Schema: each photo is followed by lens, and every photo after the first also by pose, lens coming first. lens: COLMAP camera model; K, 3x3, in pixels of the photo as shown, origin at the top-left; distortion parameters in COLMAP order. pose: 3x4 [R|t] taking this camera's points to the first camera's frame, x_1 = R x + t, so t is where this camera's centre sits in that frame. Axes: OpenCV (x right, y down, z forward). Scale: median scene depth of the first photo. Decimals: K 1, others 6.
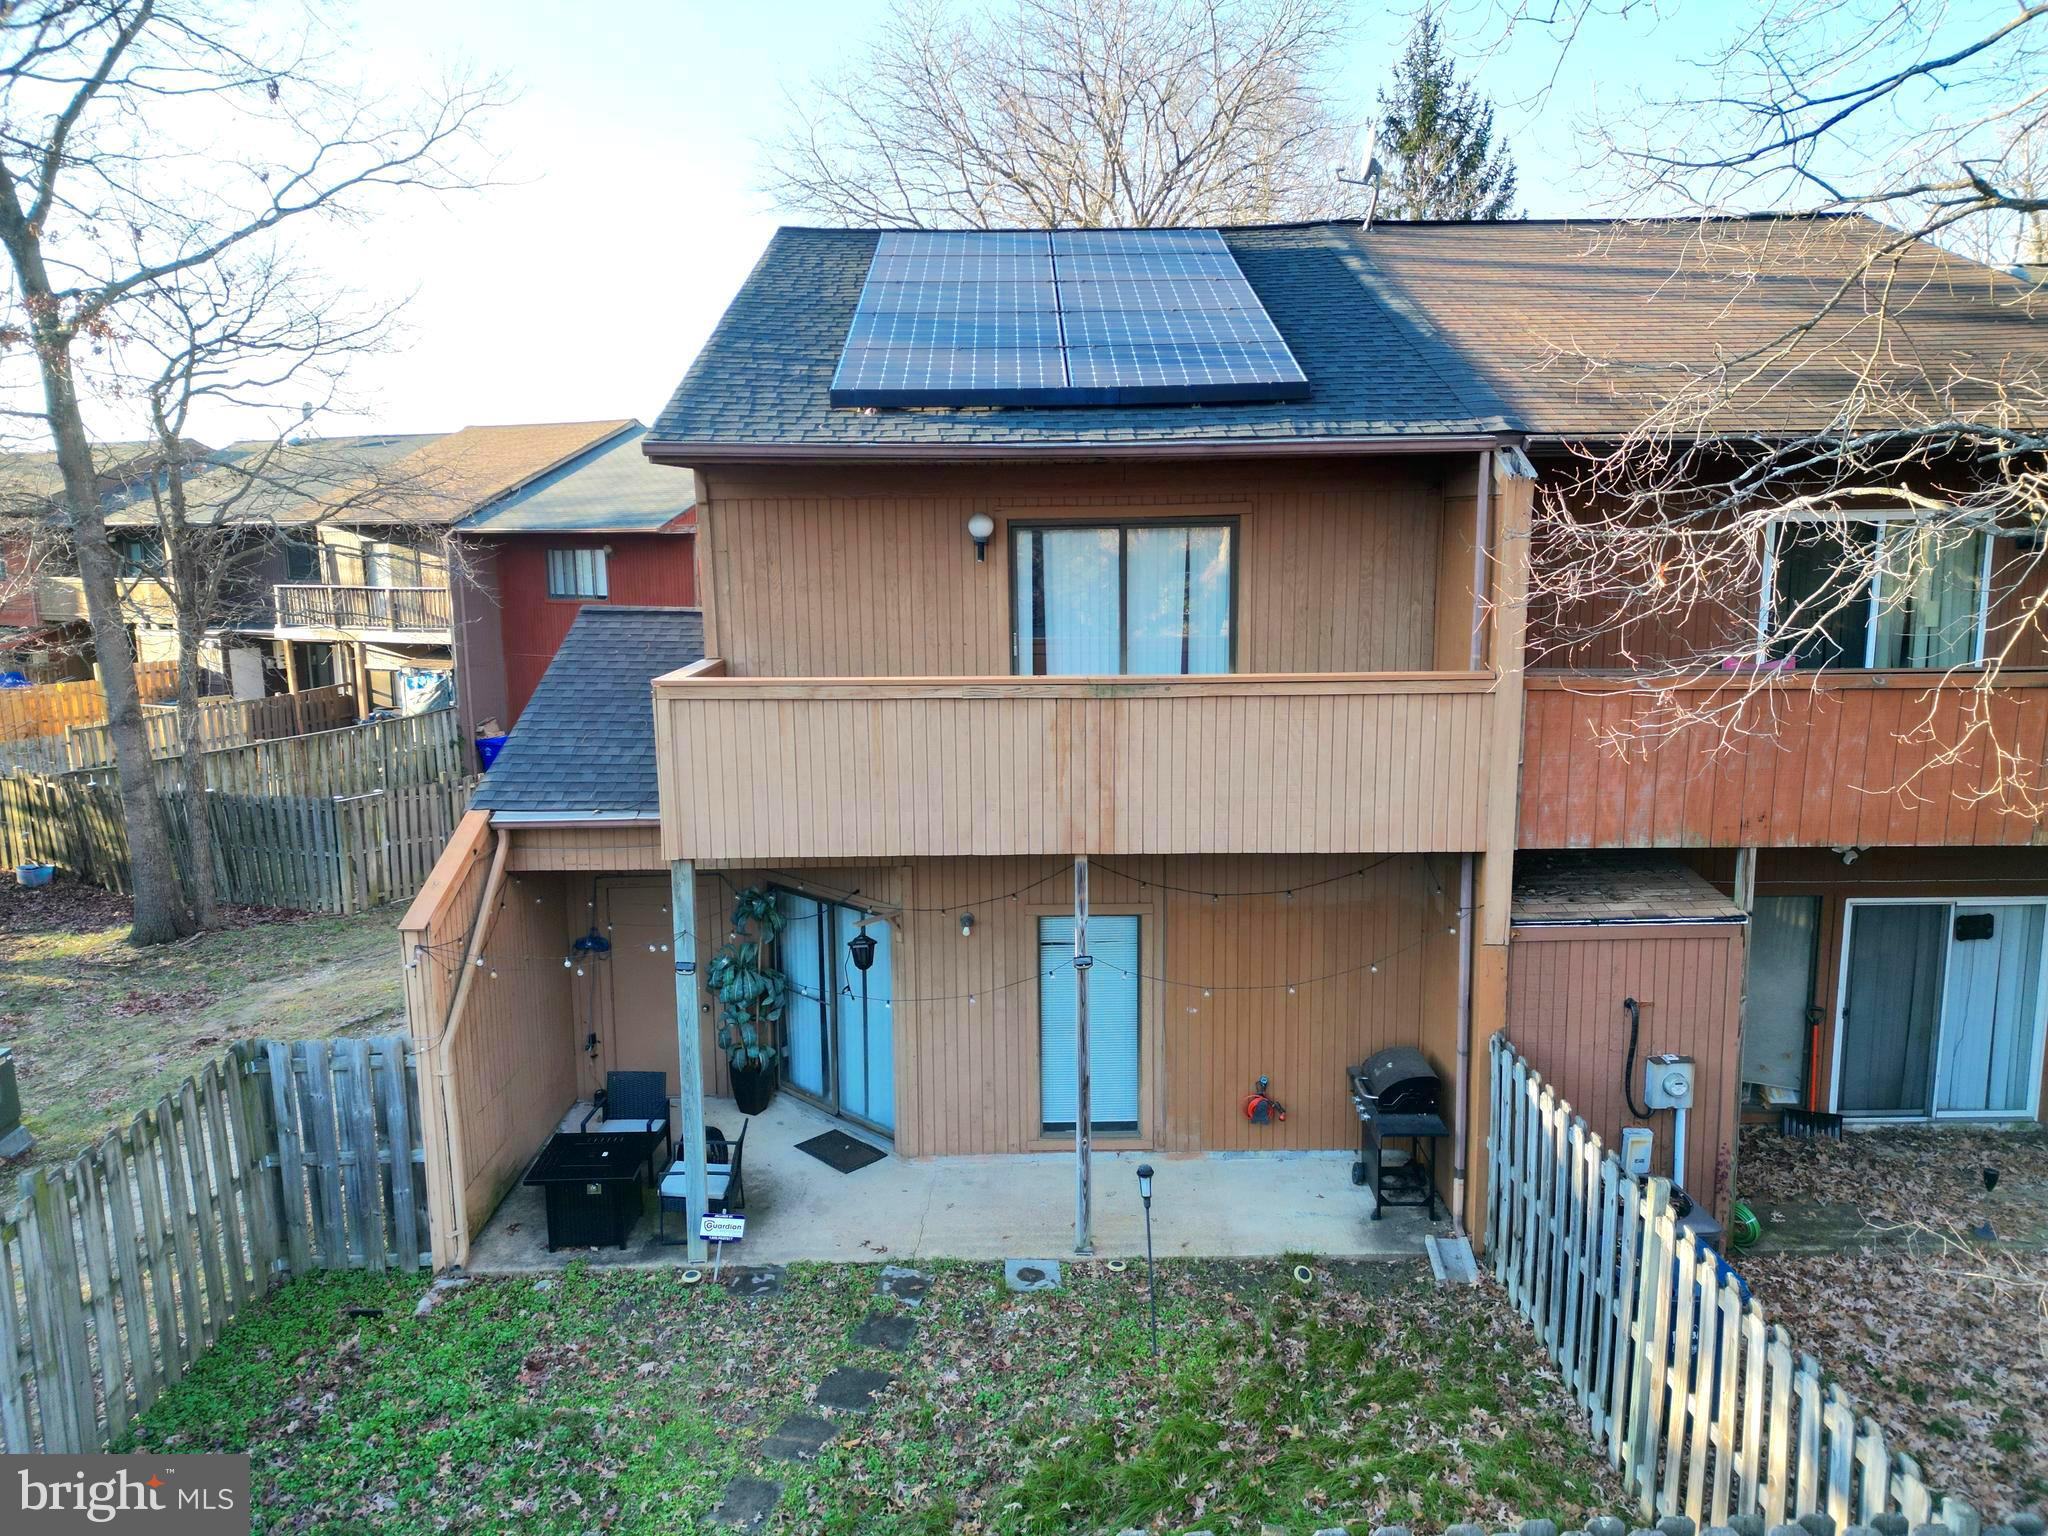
lens RADIAL K [[1433.5, 0, 1027.8], [0, 1433.5, 769.4], [0, 0, 1]] dist [0.070656, -0.067185]
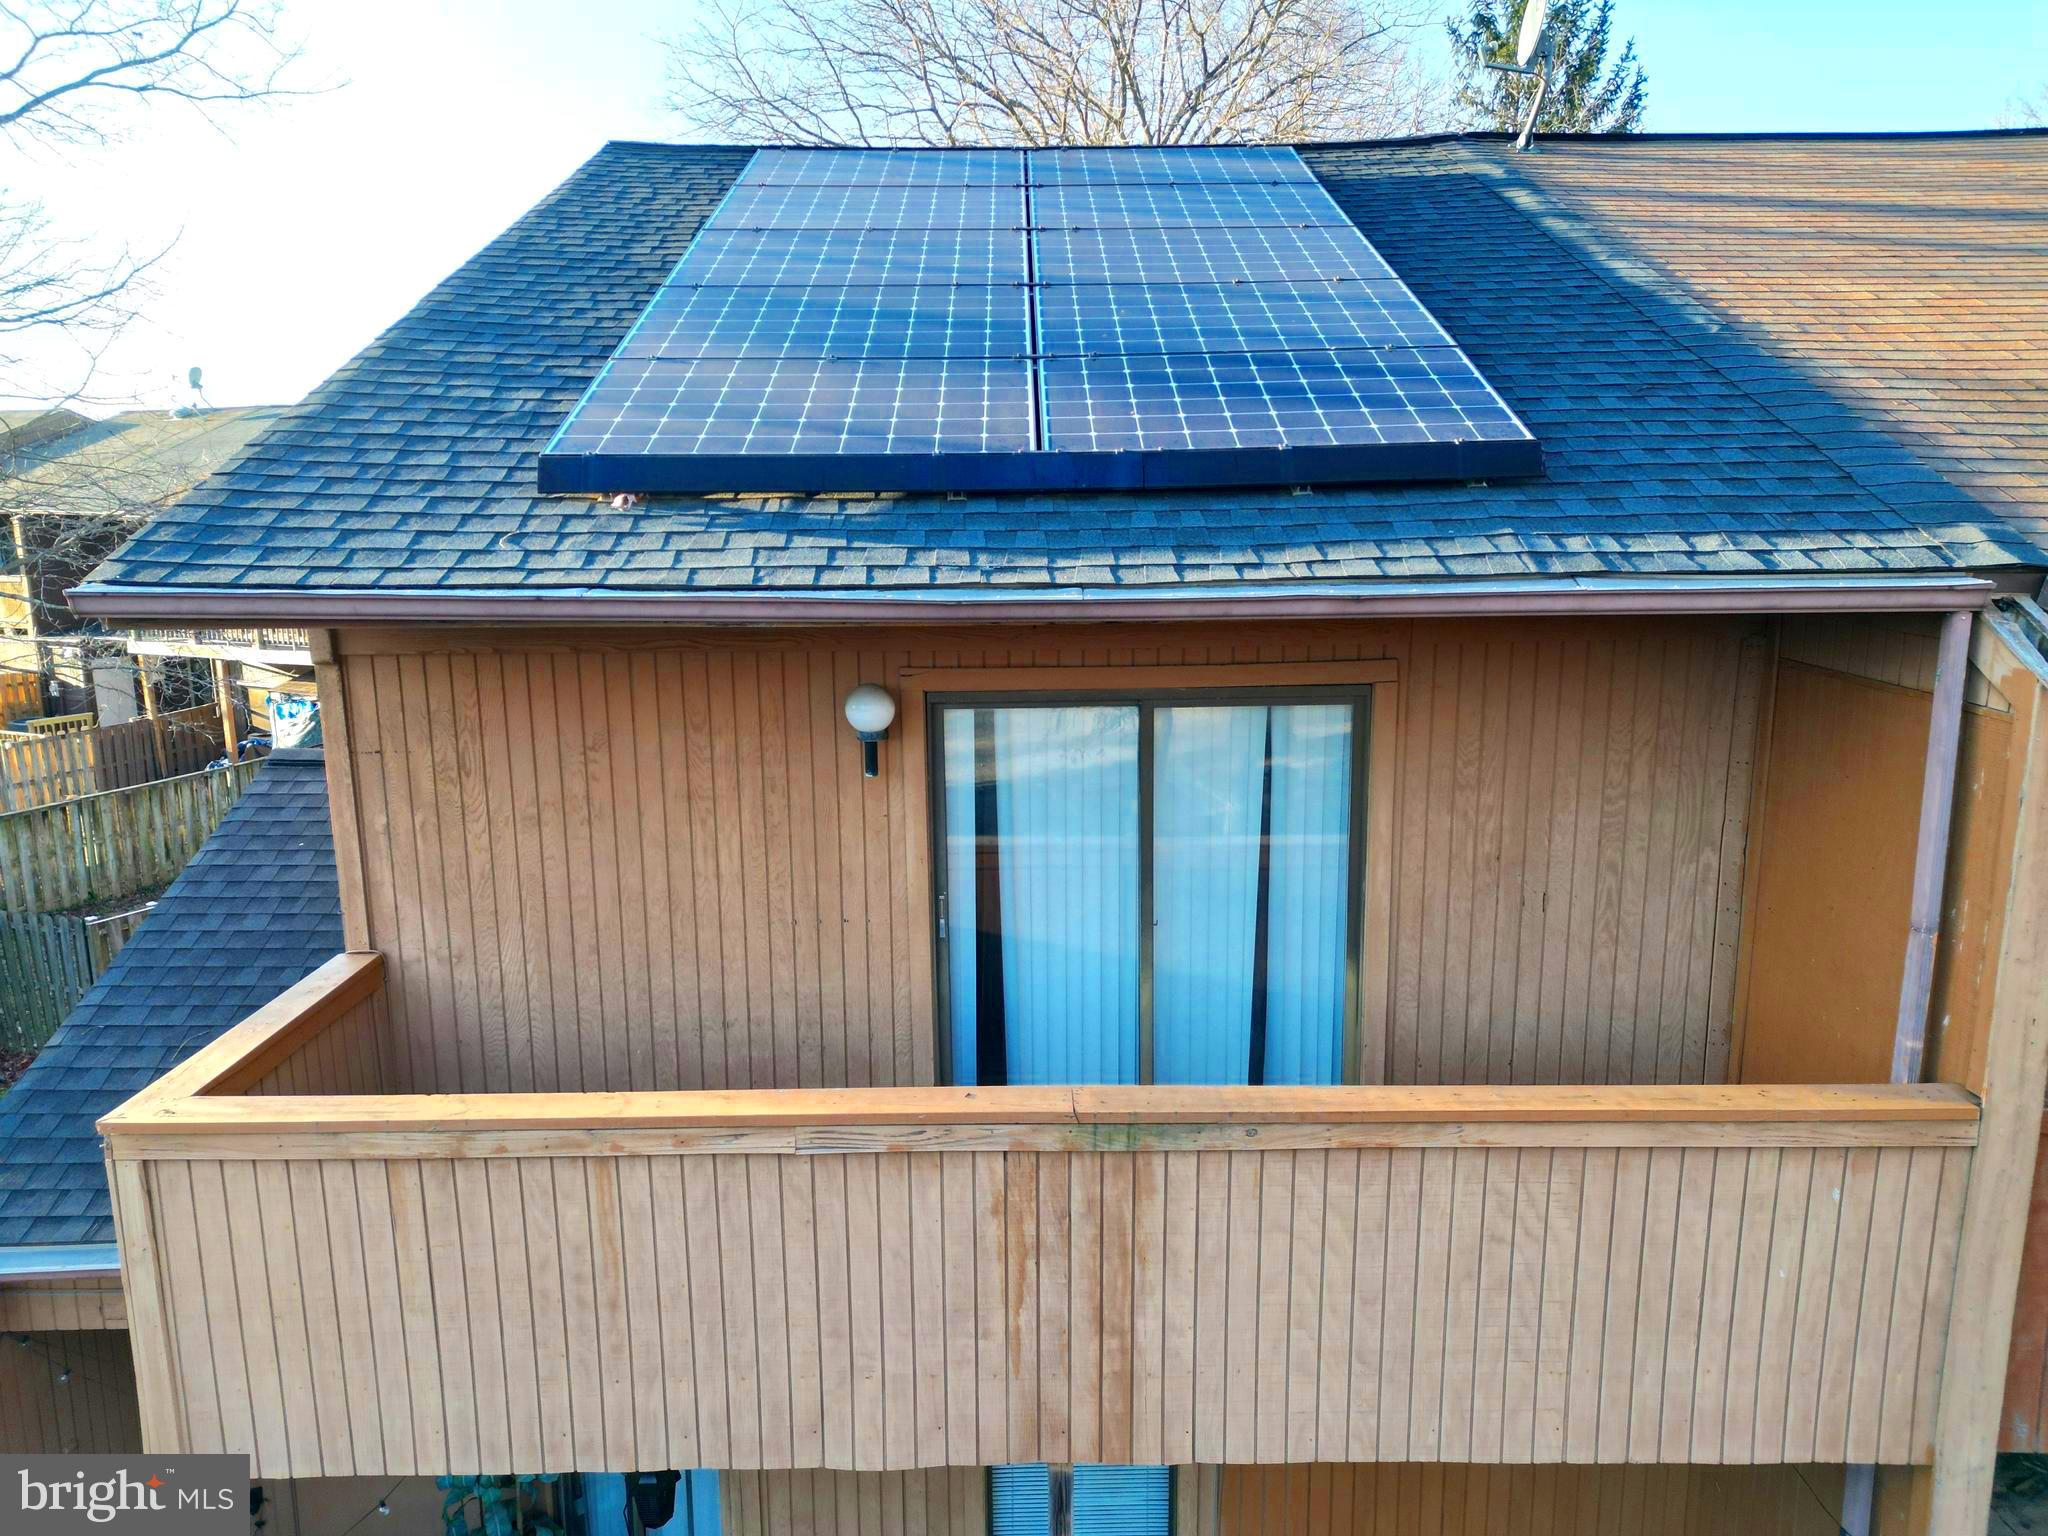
lens RADIAL K [[1433.5, 0, 1029.3], [0, 1433.5, 759.4], [0, 0, 1]] dist [0.070656, -0.067185]
pose [[0.999996, 0.001866, -0.002299, 0.026988], [-0.001805, 0.999650, 0.026383, -0.175125], [0.002348, -0.026379, 0.999649, 0.516079]]
